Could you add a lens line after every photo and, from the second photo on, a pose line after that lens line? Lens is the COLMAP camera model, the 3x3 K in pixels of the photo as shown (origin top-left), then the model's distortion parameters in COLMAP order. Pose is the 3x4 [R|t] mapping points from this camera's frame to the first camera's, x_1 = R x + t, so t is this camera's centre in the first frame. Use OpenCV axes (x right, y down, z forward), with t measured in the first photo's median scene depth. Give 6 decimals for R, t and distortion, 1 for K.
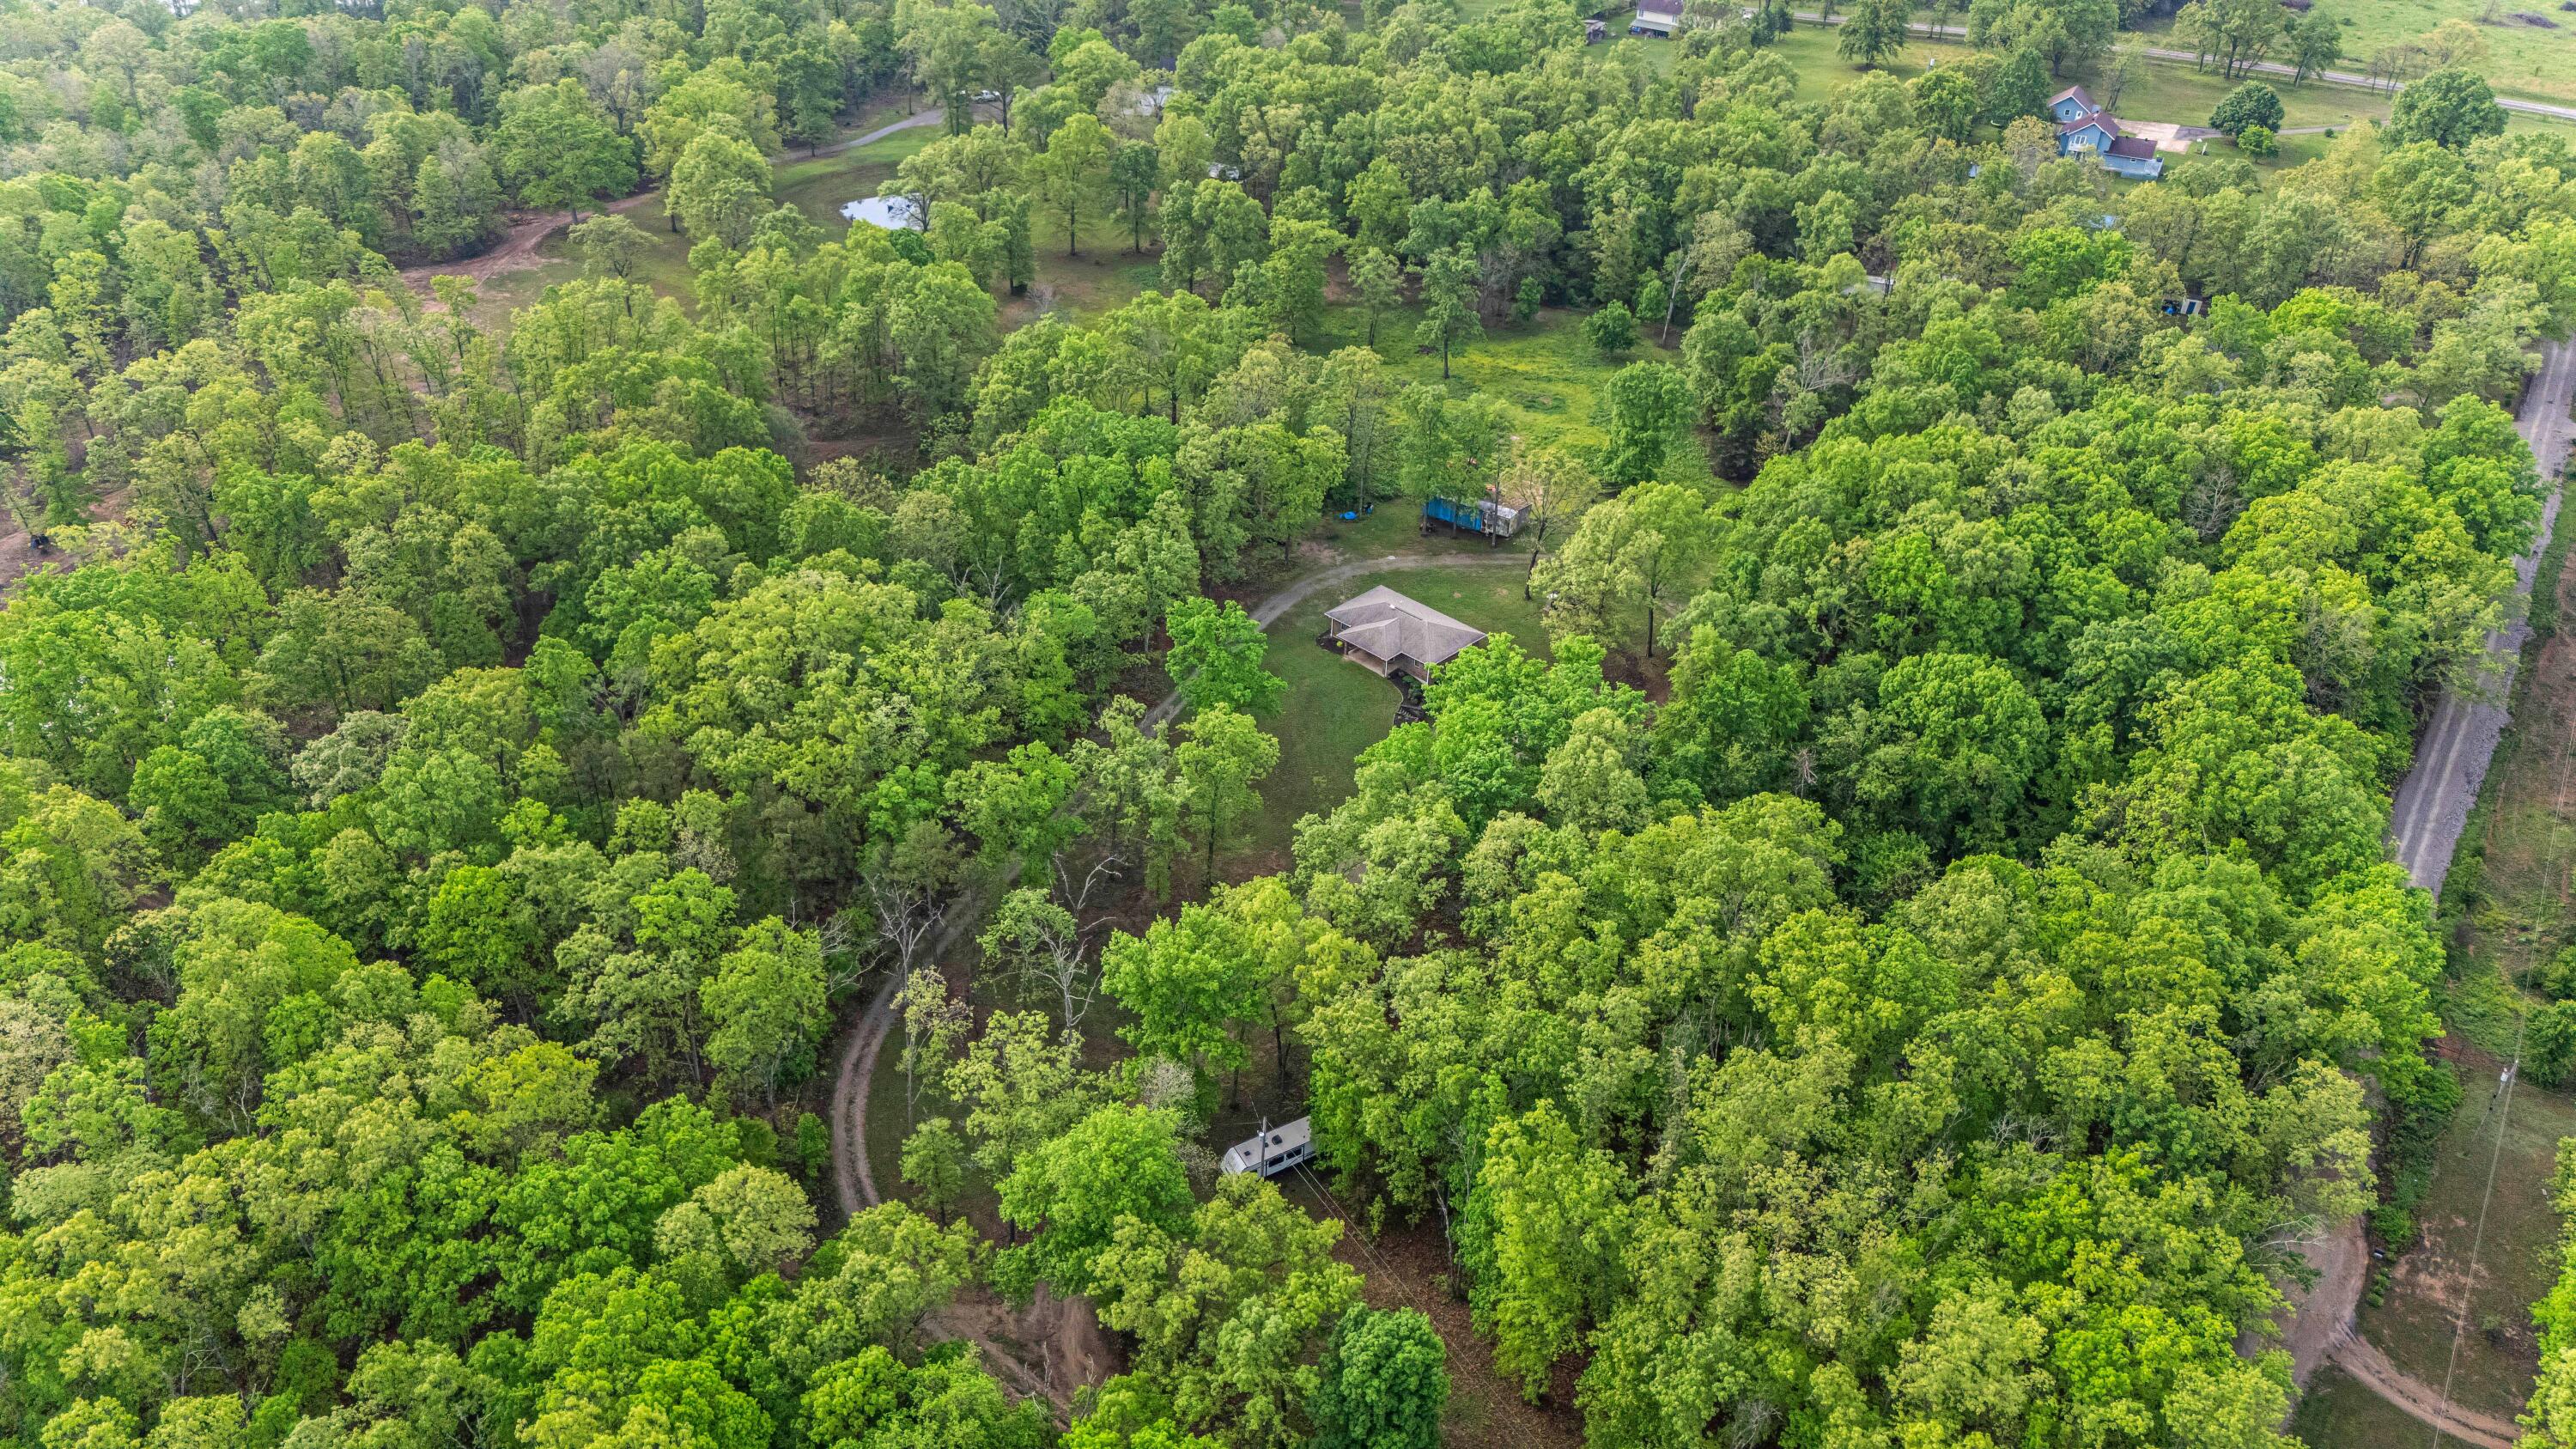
lens RADIAL K [[1963.0, 0, 1290.1], [0, 1963.0, 721.6], [0, 0, 1]] dist [0.068186, -0.068863]
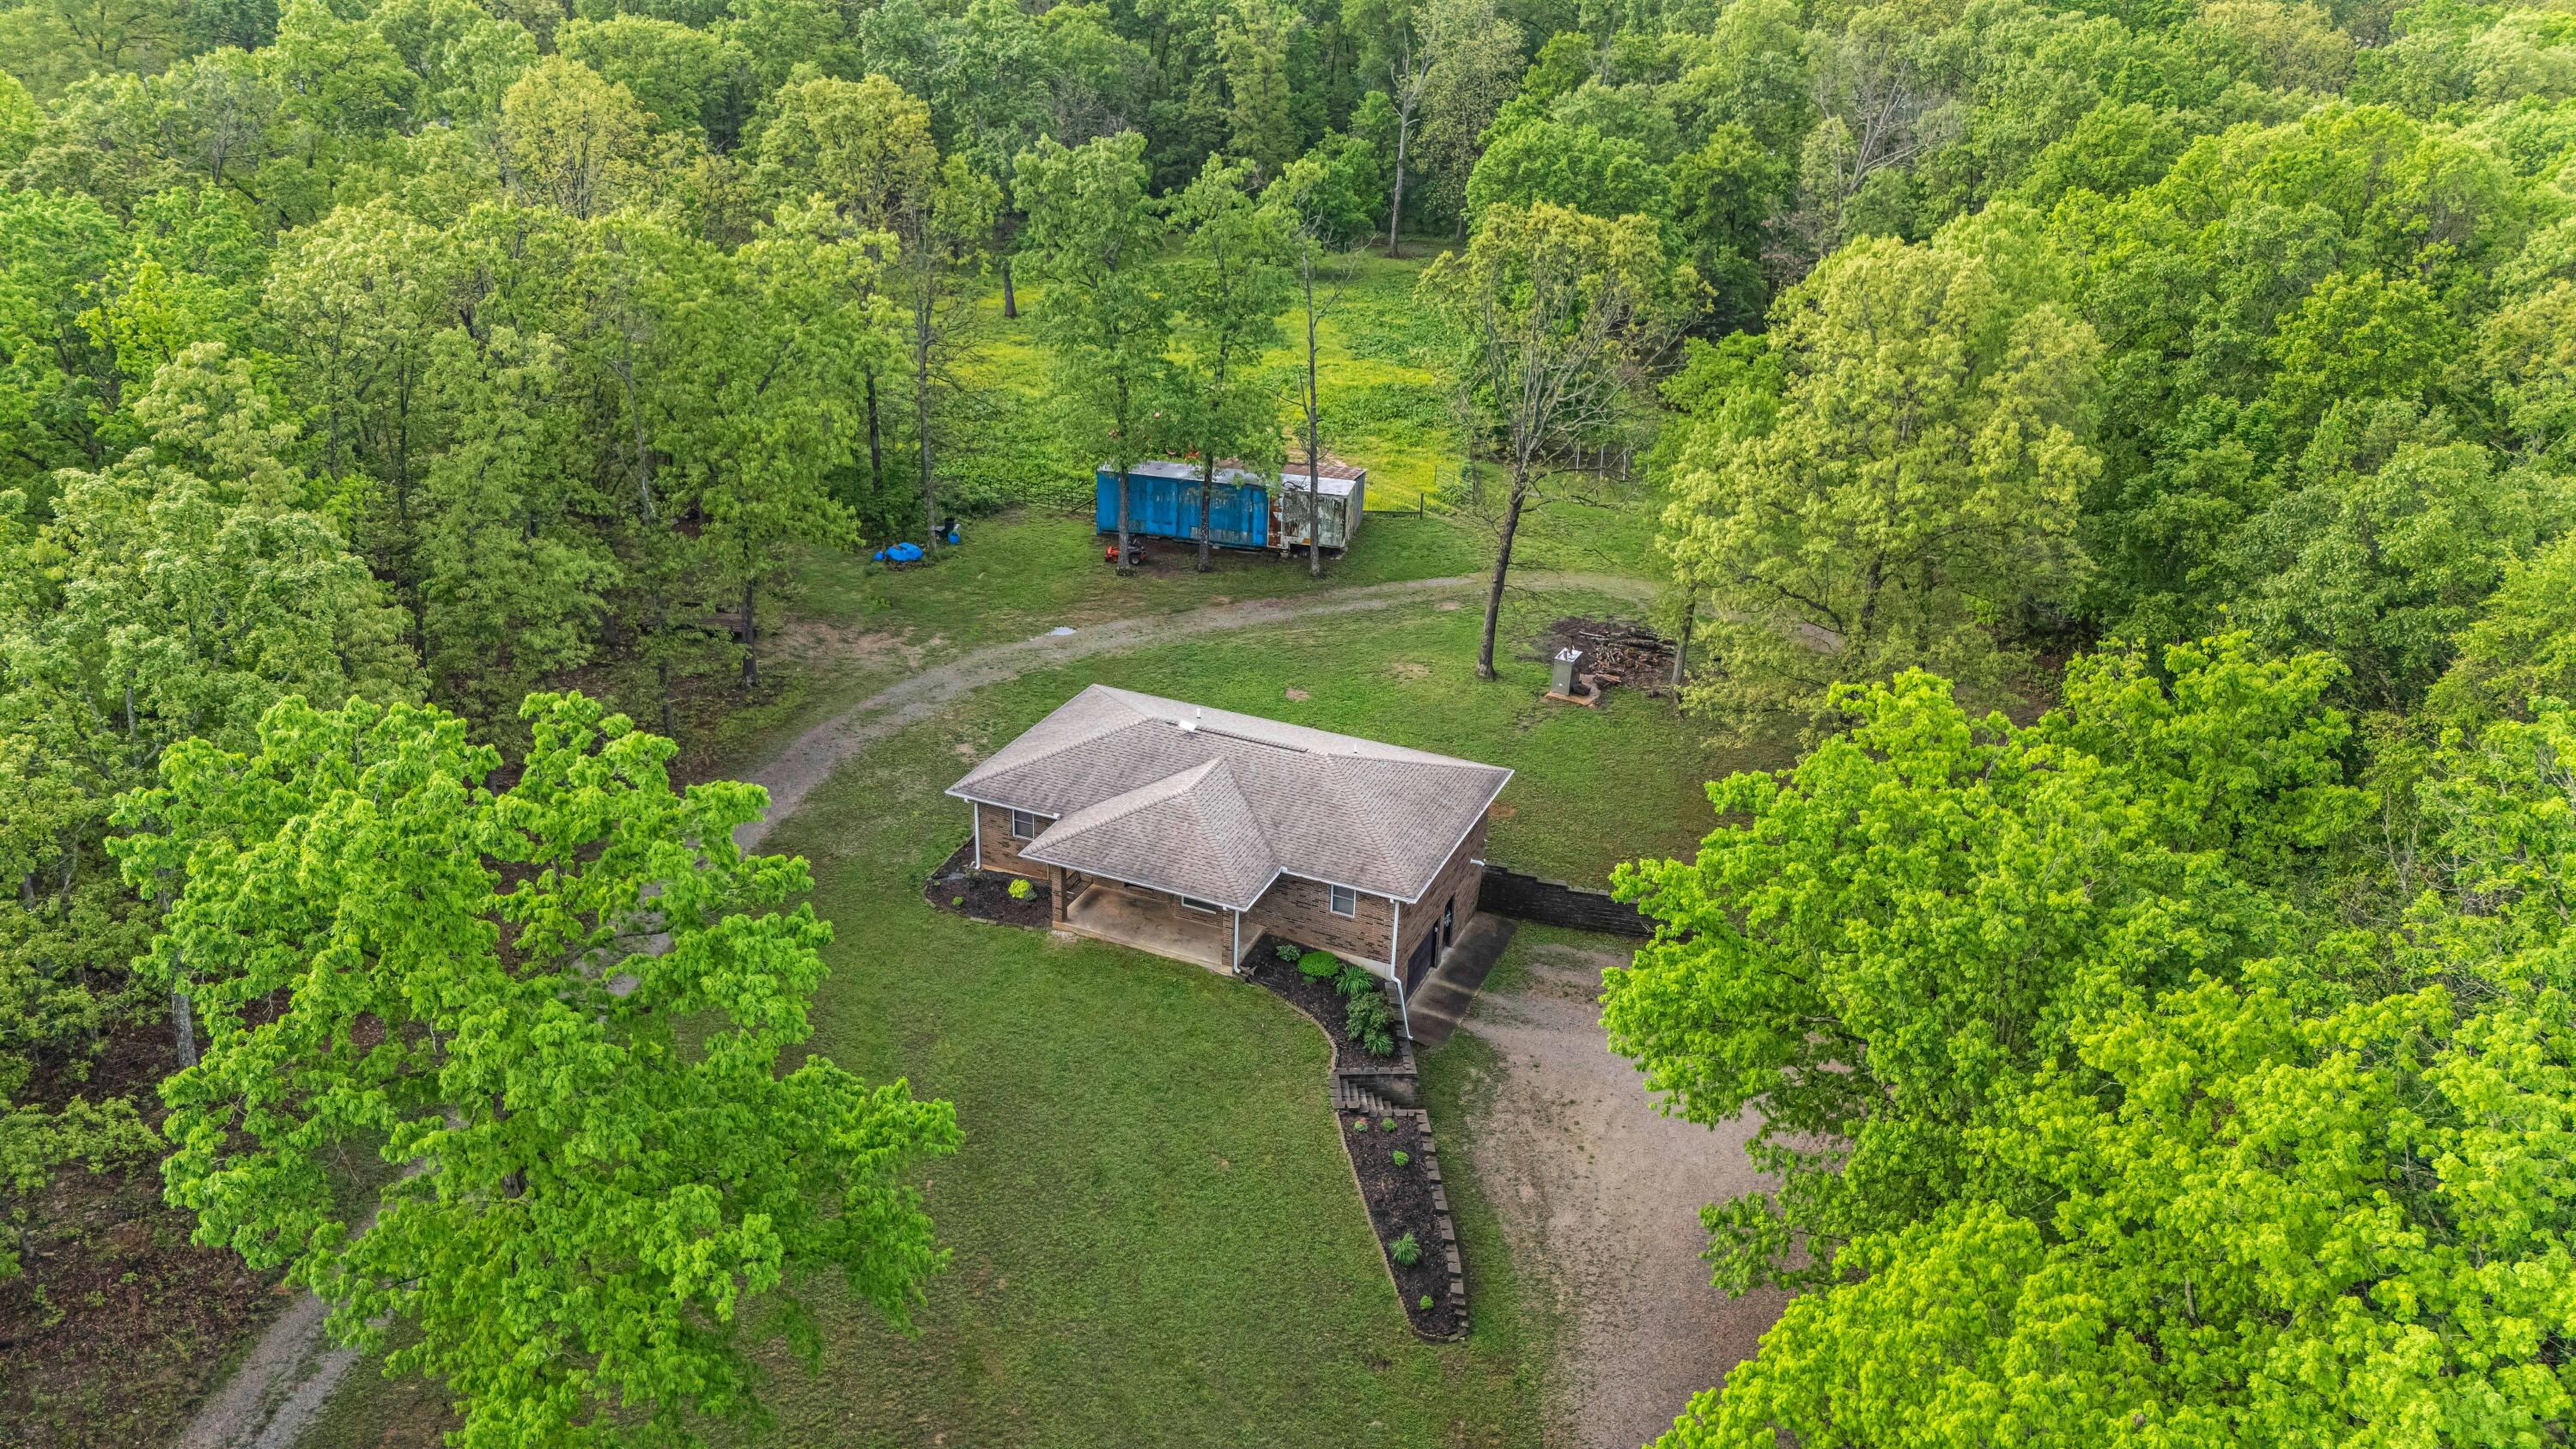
lens RADIAL K [[1963.0, 0, 1298.1], [0, 1963.0, 726.6], [0, 0, 1]] dist [0.068186, -0.068863]
pose [[0.939356, -0.155541, 0.305642, -0.020193], [0.194271, 0.975787, -0.100494, -0.026519], [-0.282610, 0.153777, 0.946828, 0.726879]]
